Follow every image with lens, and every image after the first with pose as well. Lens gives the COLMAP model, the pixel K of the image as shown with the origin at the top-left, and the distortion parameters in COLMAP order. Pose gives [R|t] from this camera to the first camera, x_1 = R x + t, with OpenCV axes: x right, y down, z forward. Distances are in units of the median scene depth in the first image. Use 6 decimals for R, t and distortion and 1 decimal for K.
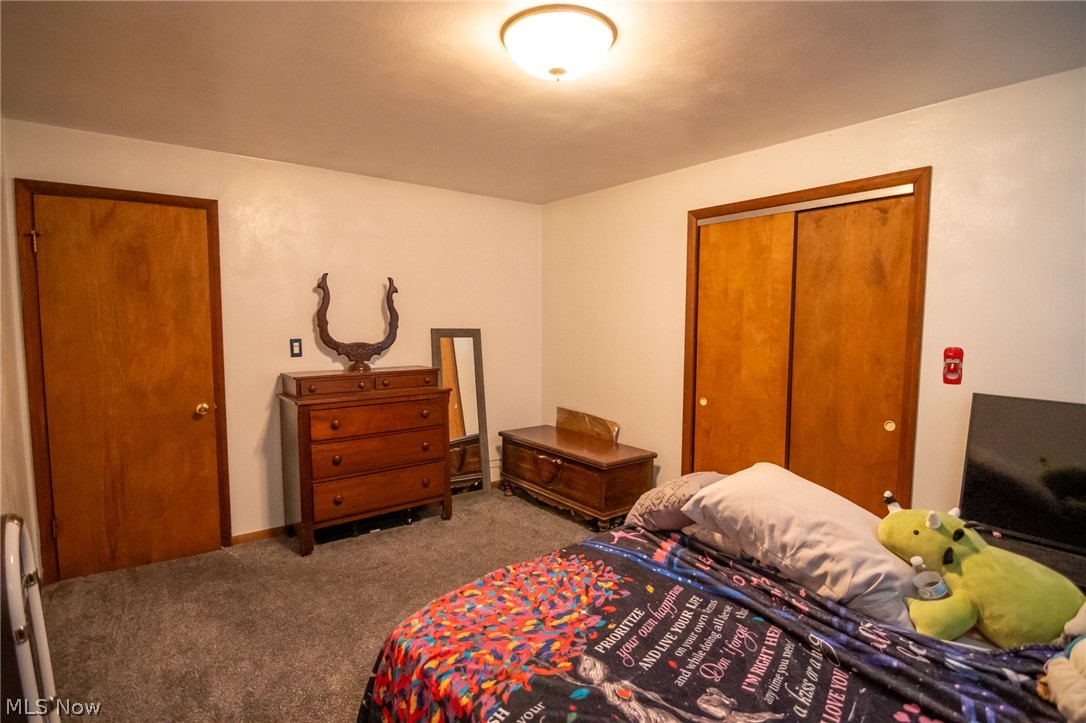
lens RADIAL K [[551.2, 0, 542.2], [0, 551.2, 362.8], [0, 0, 1]] dist [0.000156, 0.000083]
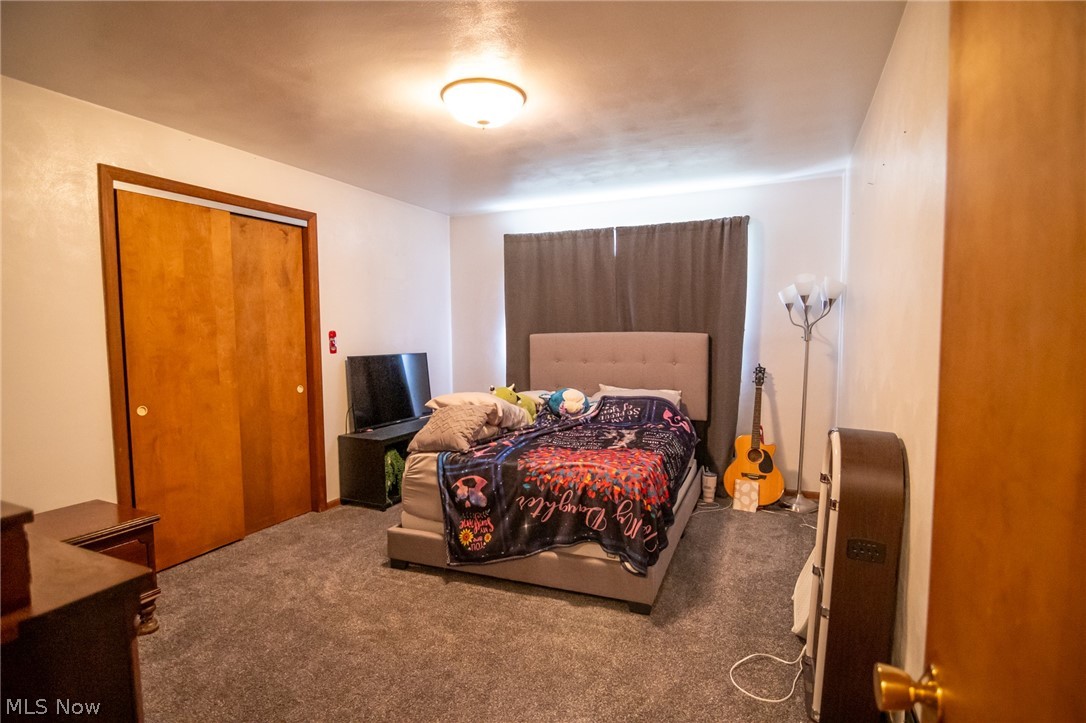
lens RADIAL K [[551.2, 0, 545.4], [0, 551.2, 367.7], [0, 0, 1]] dist [0.000156, 0.000083]
pose [[-0.452404, -0.073732, 0.888760, -0.836802], [0.066522, 0.991010, 0.116077, -0.056645], [-0.889328, 0.111636, -0.443432, 0.990560]]
